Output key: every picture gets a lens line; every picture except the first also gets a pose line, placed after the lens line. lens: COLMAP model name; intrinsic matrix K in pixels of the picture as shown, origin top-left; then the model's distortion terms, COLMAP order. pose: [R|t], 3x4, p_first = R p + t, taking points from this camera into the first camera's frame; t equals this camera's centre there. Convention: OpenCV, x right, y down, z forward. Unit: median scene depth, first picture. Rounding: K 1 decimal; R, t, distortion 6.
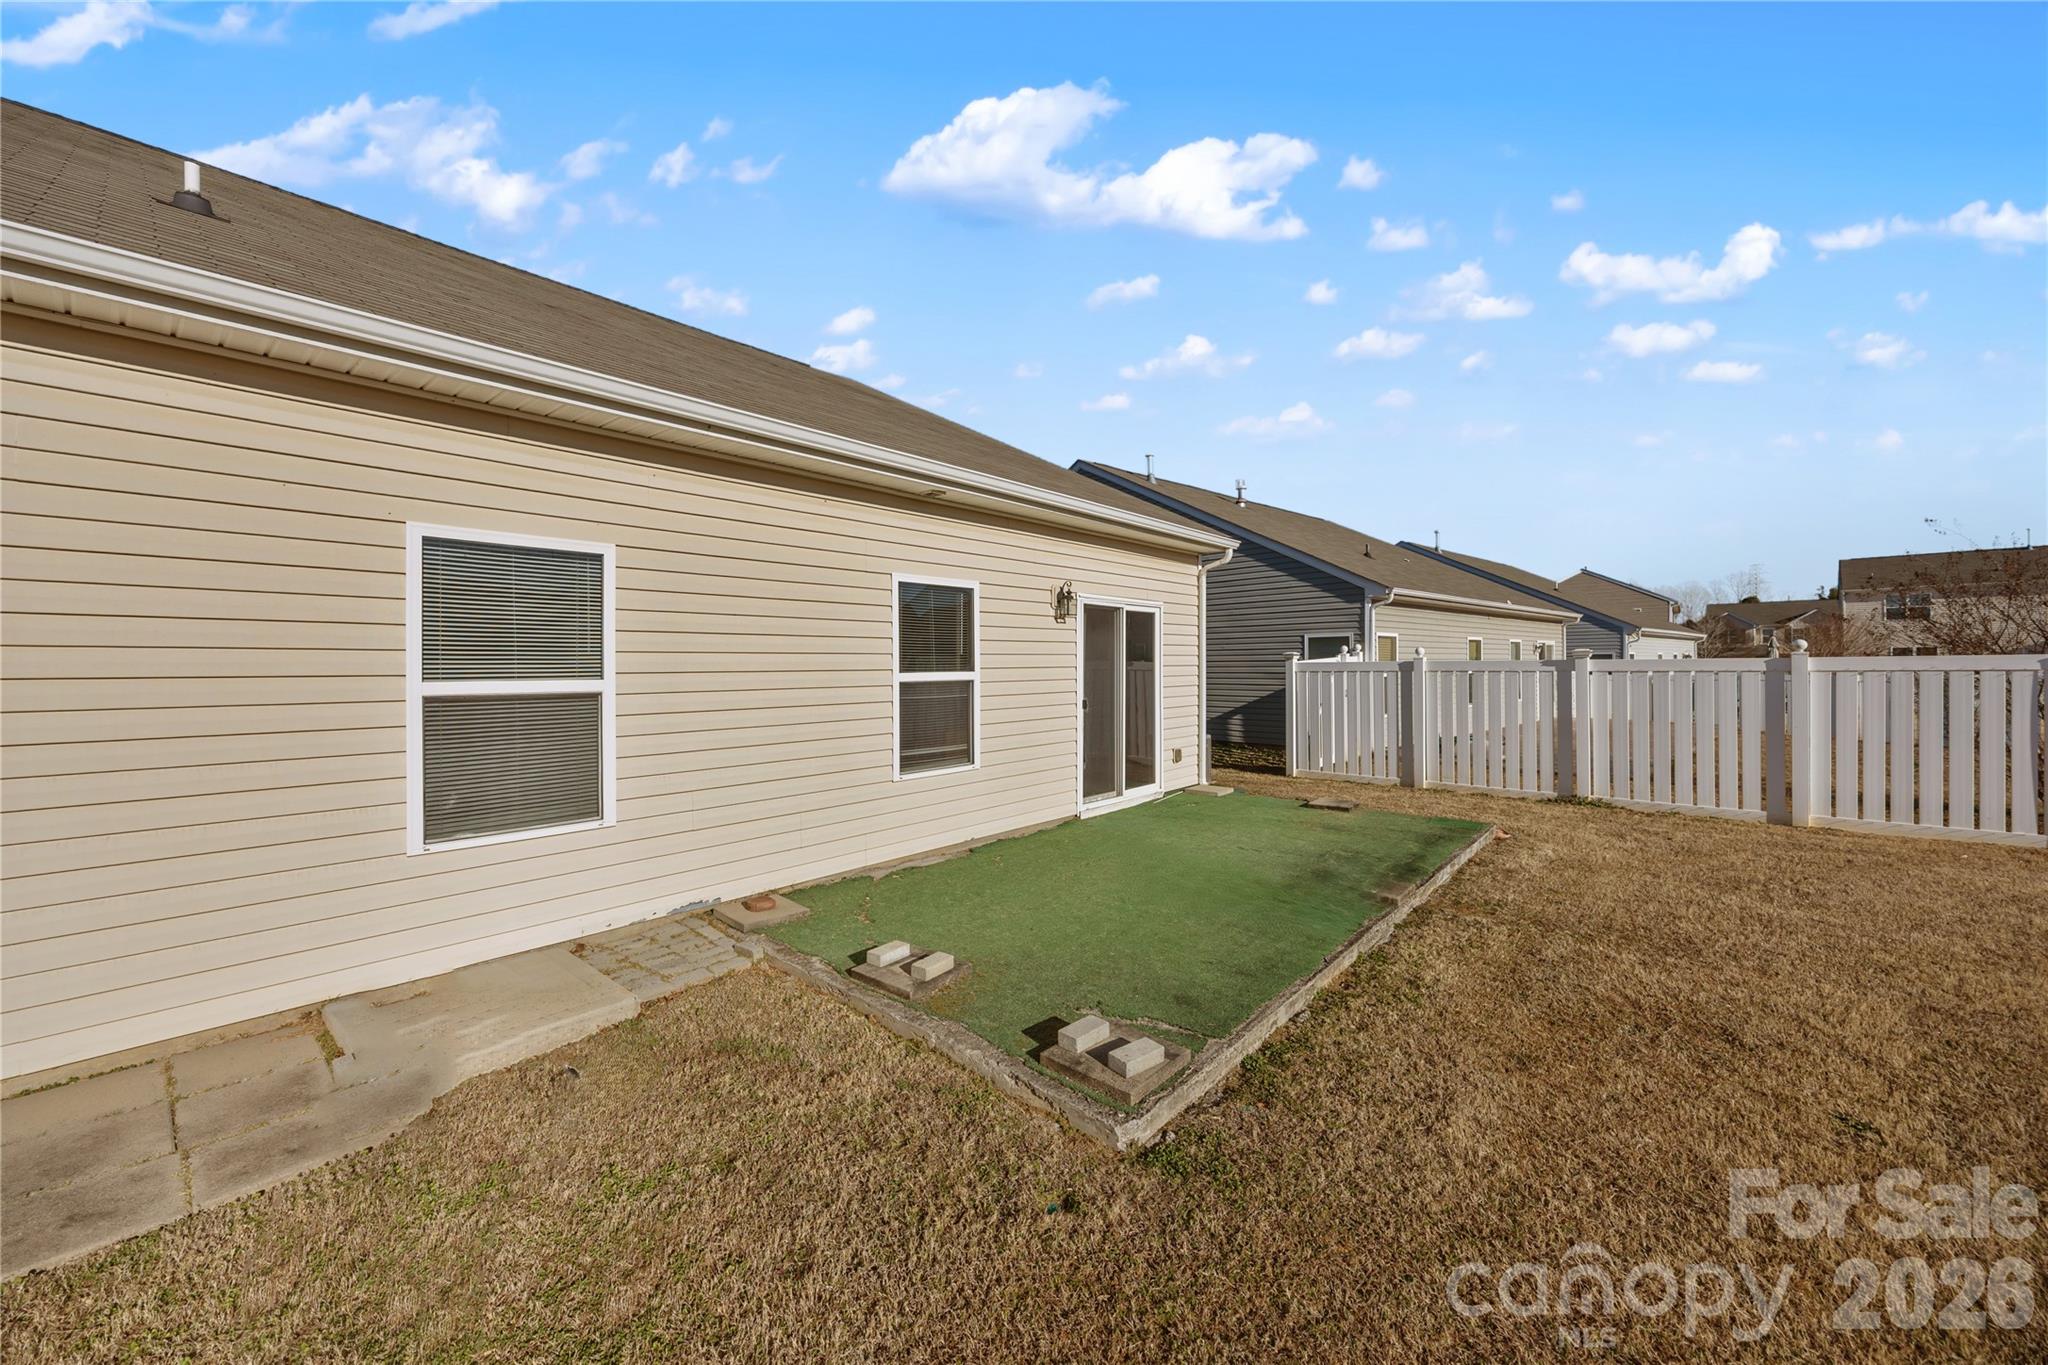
lens RADIAL K [[779.0, 0, 1026.7], [0, 779.0, 666.4], [0, 0, 1]] dist [-0.001704, -0.000143]
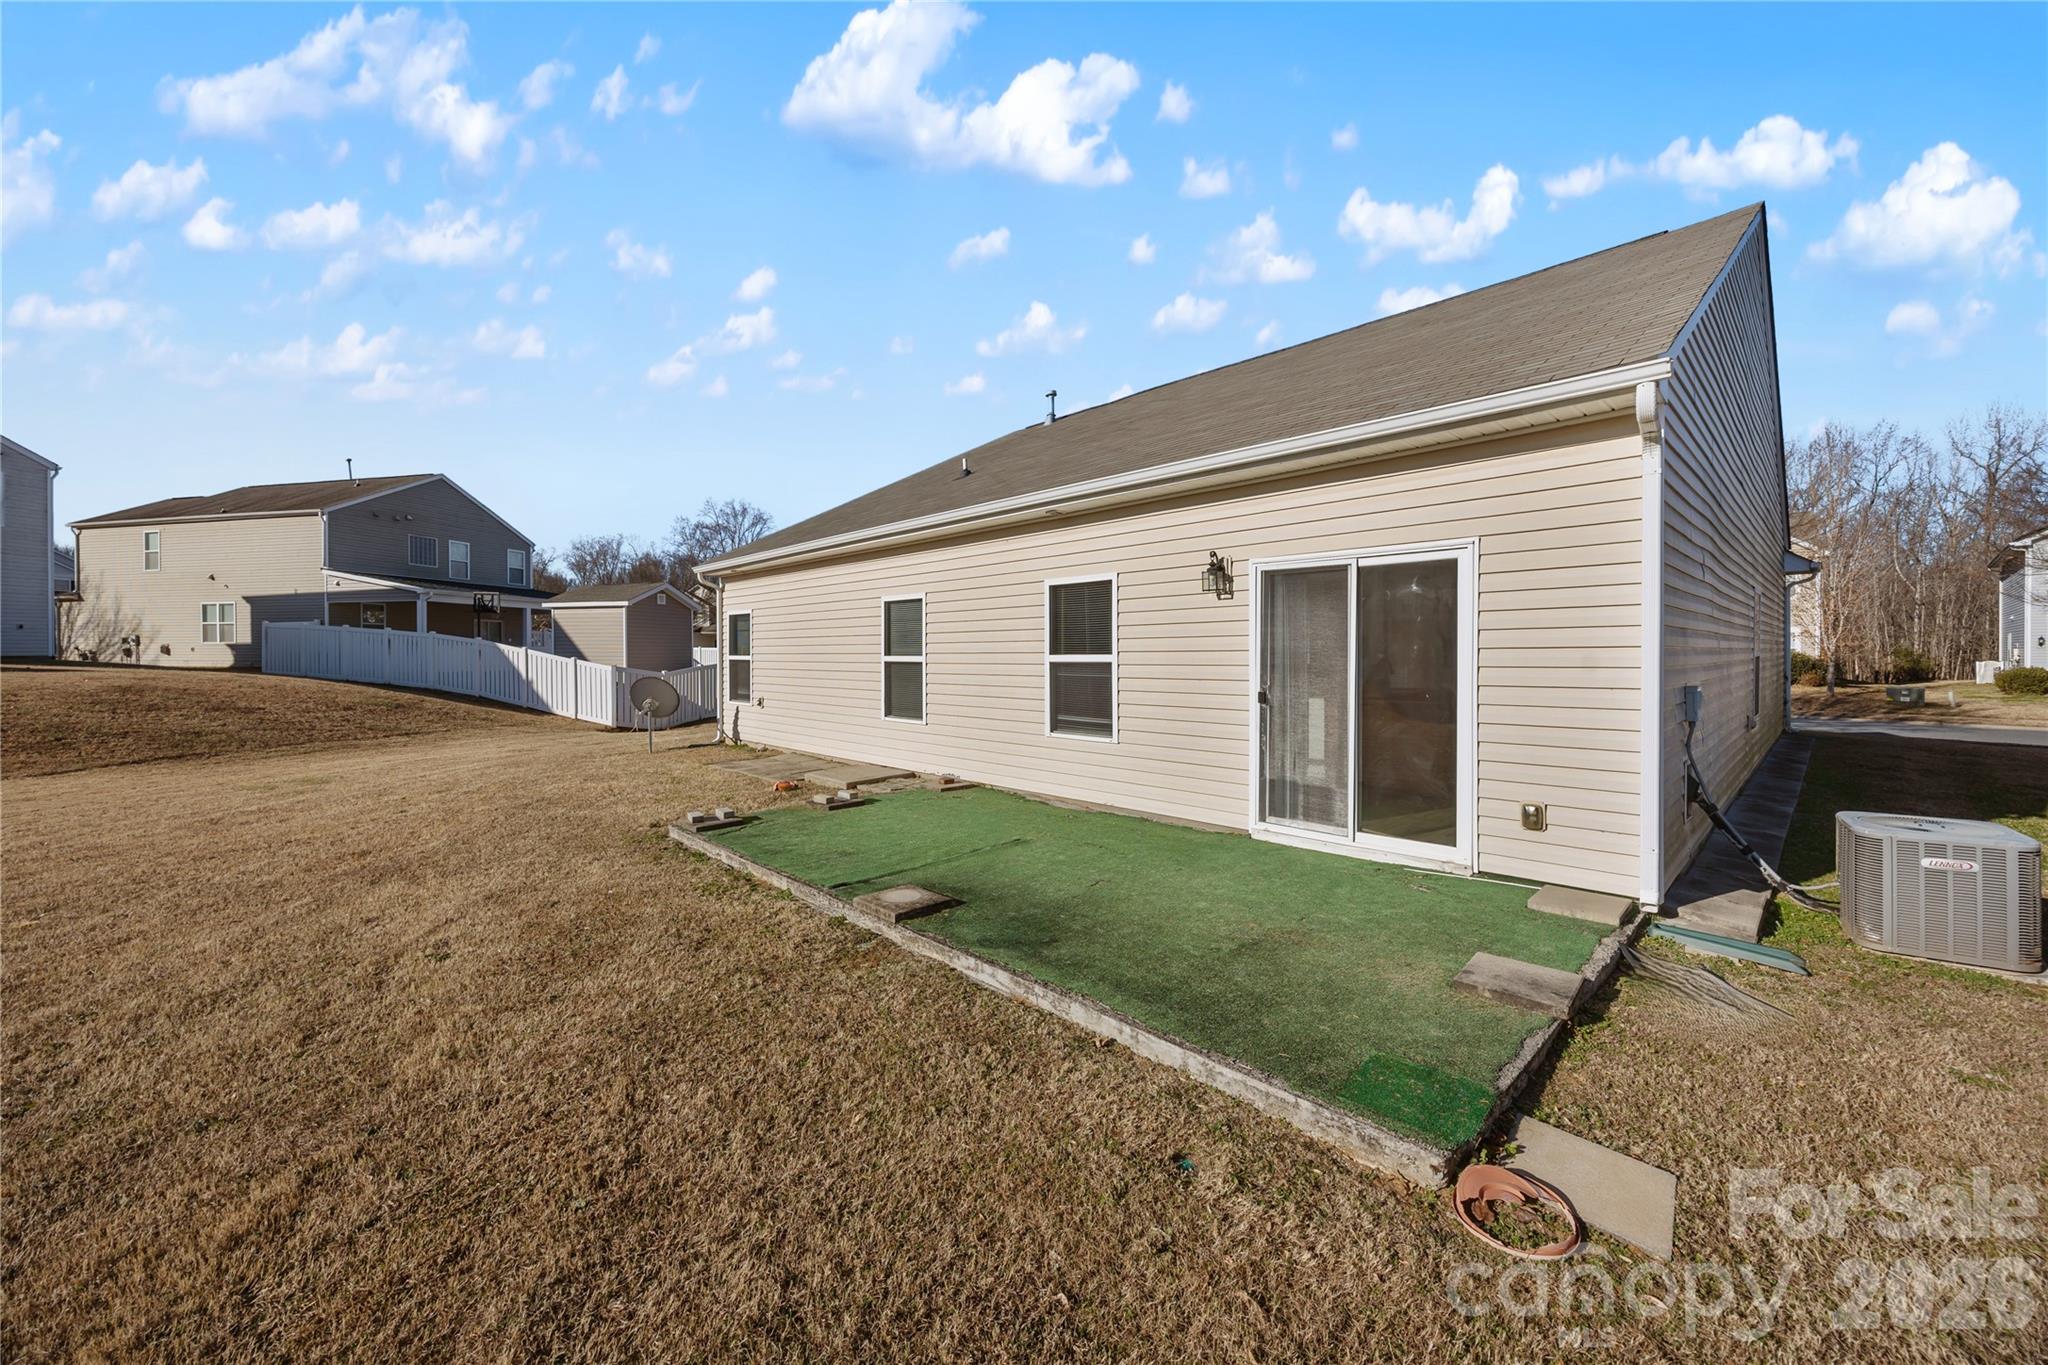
lens RADIAL K [[779.0, 0, 1020.3], [0, 779.0, 672.0], [0, 0, 1]] dist [-0.001704, -0.000143]
pose [[-0.089669, 0.020979, -0.995751, 1.058237], [-0.005059, 0.999756, 0.021519, 0.008266], [0.995959, 0.006967, -0.089541, 0.979478]]
